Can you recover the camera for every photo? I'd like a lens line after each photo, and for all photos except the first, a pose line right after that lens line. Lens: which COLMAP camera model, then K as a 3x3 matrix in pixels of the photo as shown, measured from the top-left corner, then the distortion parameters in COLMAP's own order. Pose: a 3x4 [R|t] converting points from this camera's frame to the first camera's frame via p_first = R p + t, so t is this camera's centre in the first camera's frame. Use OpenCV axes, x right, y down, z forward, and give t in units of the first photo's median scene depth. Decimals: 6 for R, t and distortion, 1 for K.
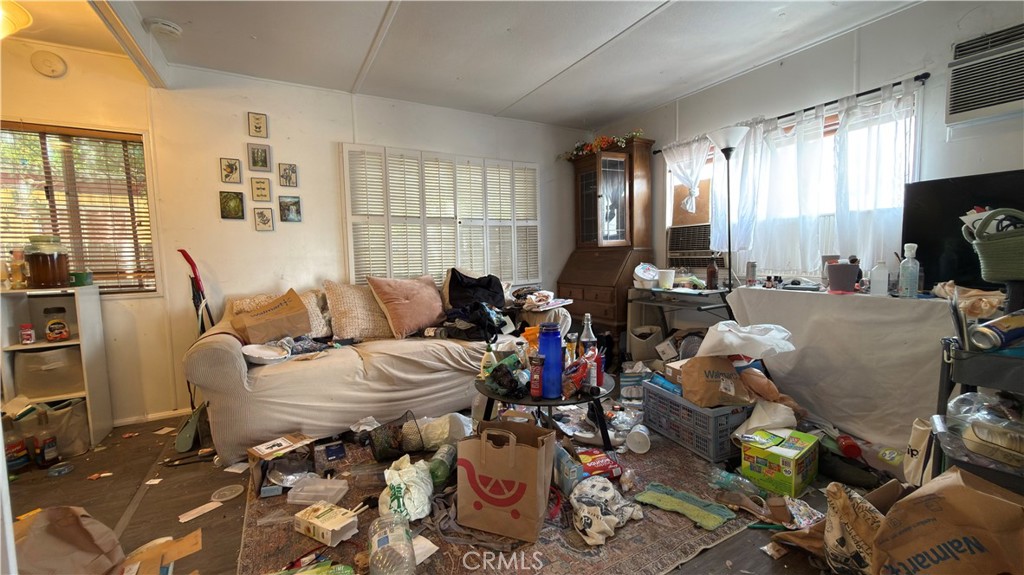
lens RADIAL K [[408.2, 0, 512.0], [0, 408.2, 287.5], [0, 0, 1]] dist [-0.001660, -0.000342]
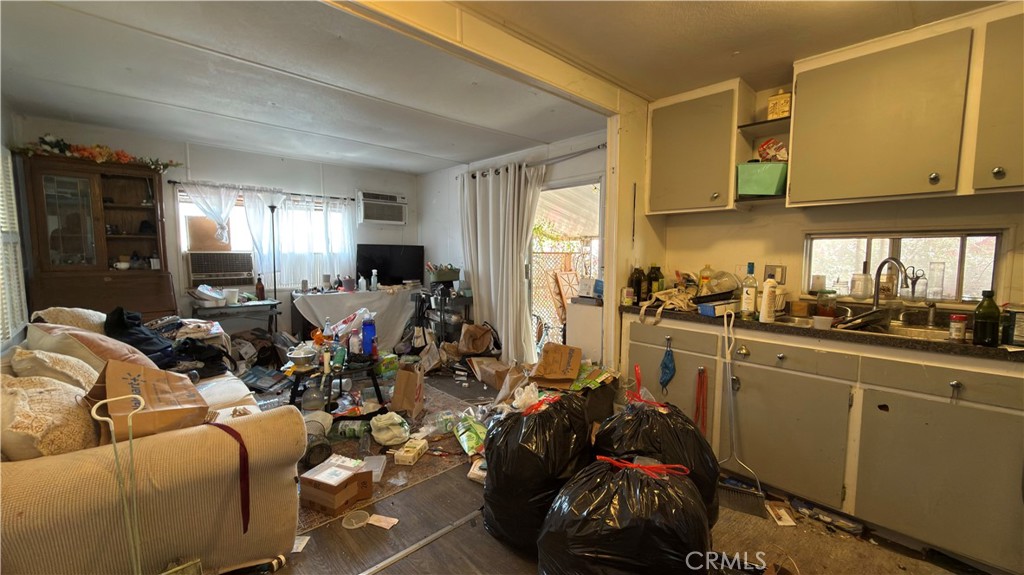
lens RADIAL K [[408.2, 0, 512.0], [0, 408.2, 287.5], [0, 0, 1]] dist [-0.001660, -0.000342]
pose [[-0.245358, -0.062754, 0.967399, -1.169905], [0.074527, 0.993728, 0.083364, -0.099789], [-0.966564, 0.092551, -0.239142, 0.529942]]
